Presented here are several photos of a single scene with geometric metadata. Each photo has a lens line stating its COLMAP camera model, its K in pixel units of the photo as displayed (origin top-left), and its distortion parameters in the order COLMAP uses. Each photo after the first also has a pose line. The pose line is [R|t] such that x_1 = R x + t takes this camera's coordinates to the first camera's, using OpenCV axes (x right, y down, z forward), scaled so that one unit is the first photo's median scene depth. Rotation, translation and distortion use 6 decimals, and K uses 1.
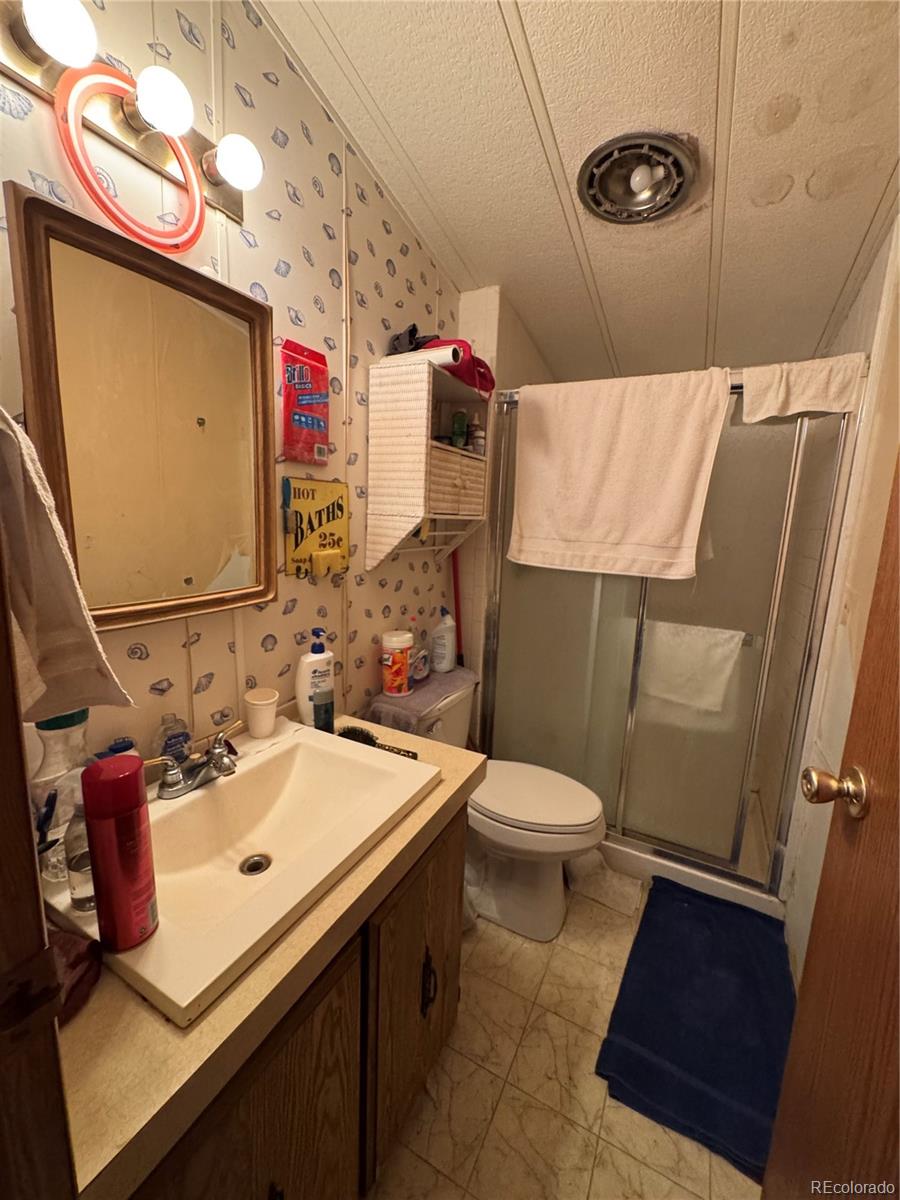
lens RADIAL K [[482.6, 0, 450.6], [0, 482.6, 598.8], [0, 0, 1]] dist [-0.007321, 0.000518]
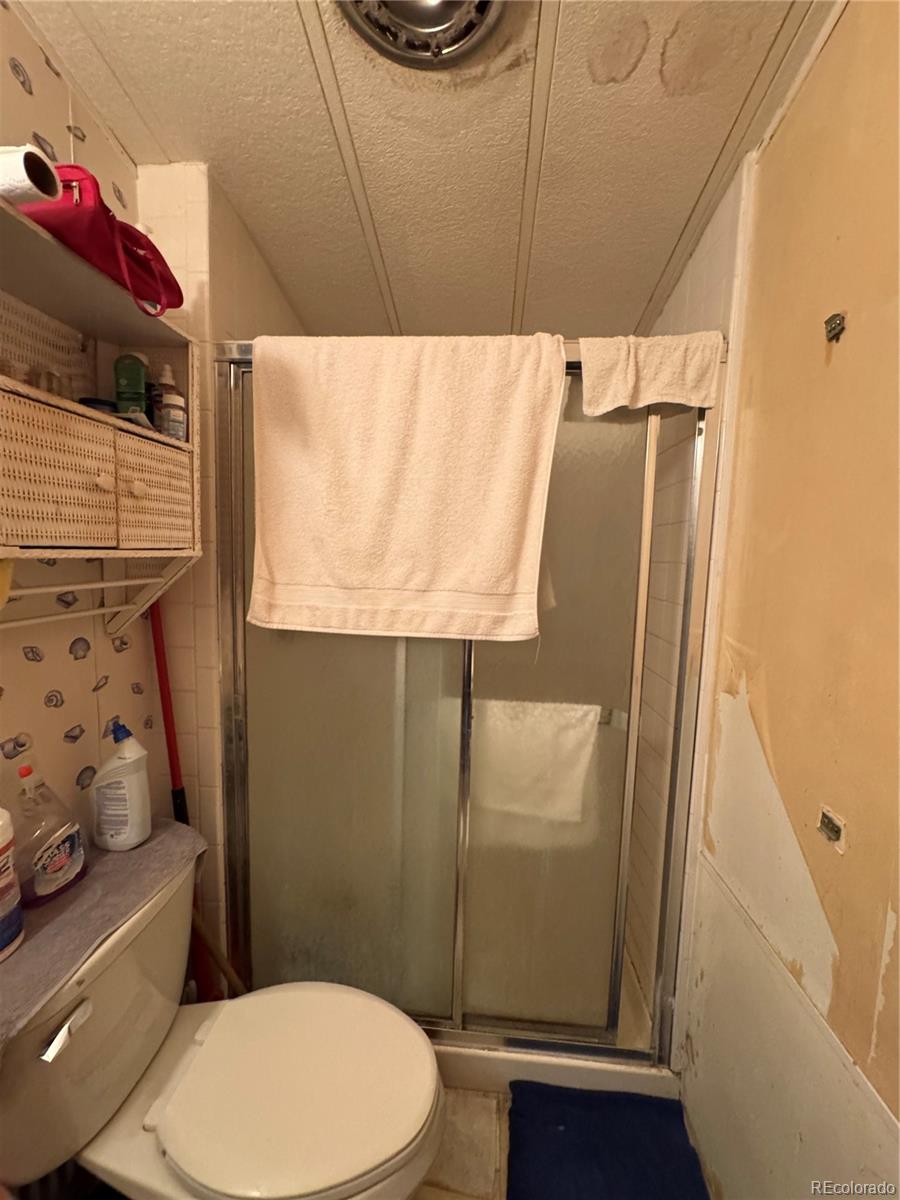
lens RADIAL K [[482.6, 0, 450.6], [0, 482.6, 598.8], [0, 0, 1]] dist [-0.007321, 0.000518]
pose [[0.918738, -0.049249, 0.391784, 0.125927], [0.073704, 0.996143, -0.047617, -0.071195], [-0.387928, 0.072624, 0.918824, 0.400823]]
